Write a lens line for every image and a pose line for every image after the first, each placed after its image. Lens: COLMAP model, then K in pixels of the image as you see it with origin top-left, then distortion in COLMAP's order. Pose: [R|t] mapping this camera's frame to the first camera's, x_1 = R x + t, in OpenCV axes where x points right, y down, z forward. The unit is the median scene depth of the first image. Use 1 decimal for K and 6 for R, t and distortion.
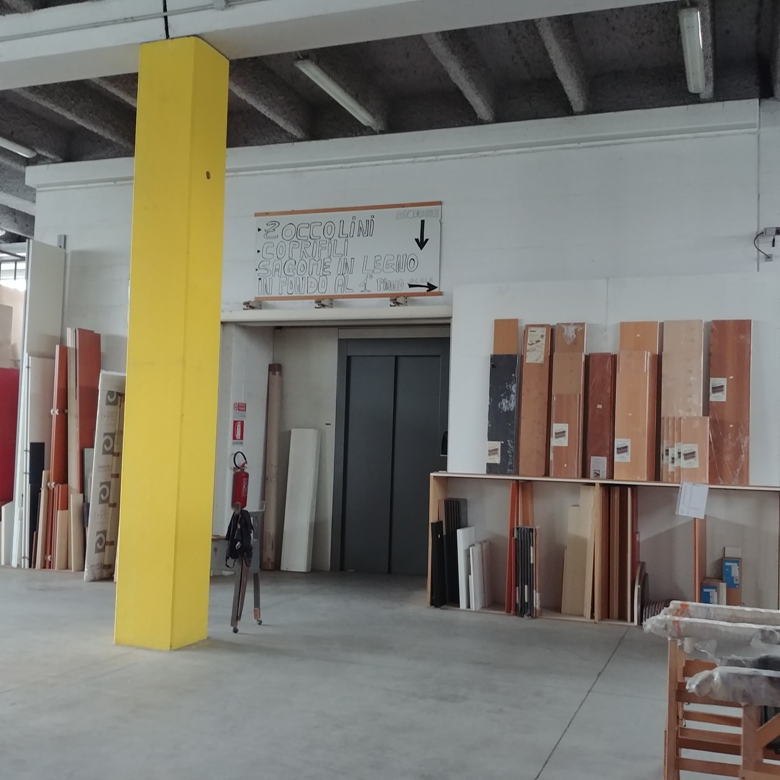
lens RADIAL K [[924.5, 0, 388.4], [0, 924.5, 390.4], [0, 0, 1]] dist [0.010351, 0.000000]
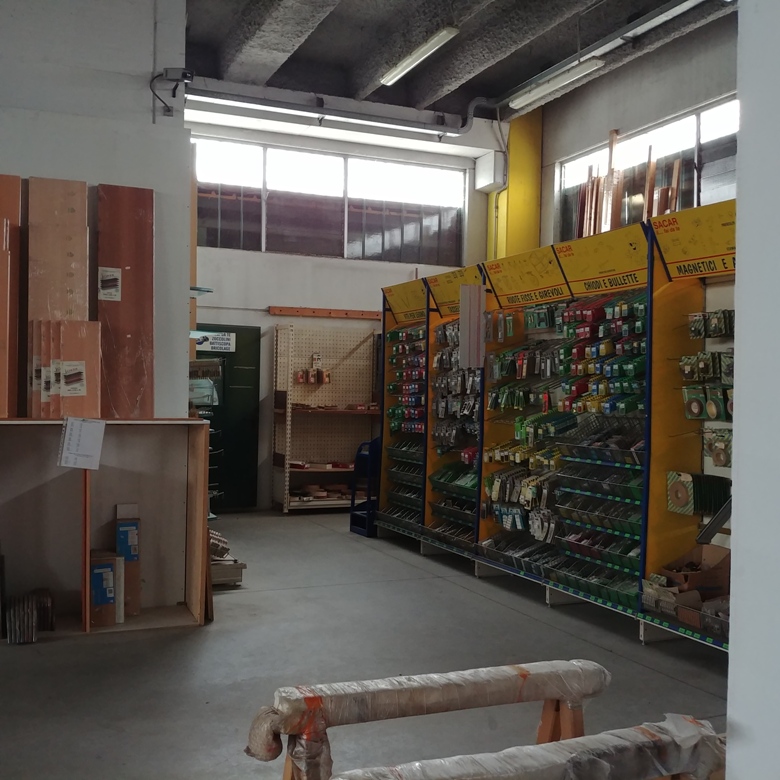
lens RADIAL K [[924.5, 0, 385.4], [0, 924.5, 392.2], [0, 0, 1]] dist [0.010351, 0.000000]
pose [[0.723778, -0.020993, 0.689714, 0.021458], [-0.038836, 0.996714, 0.071091, 0.023120], [-0.688939, -0.078239, 0.720584, 0.346597]]
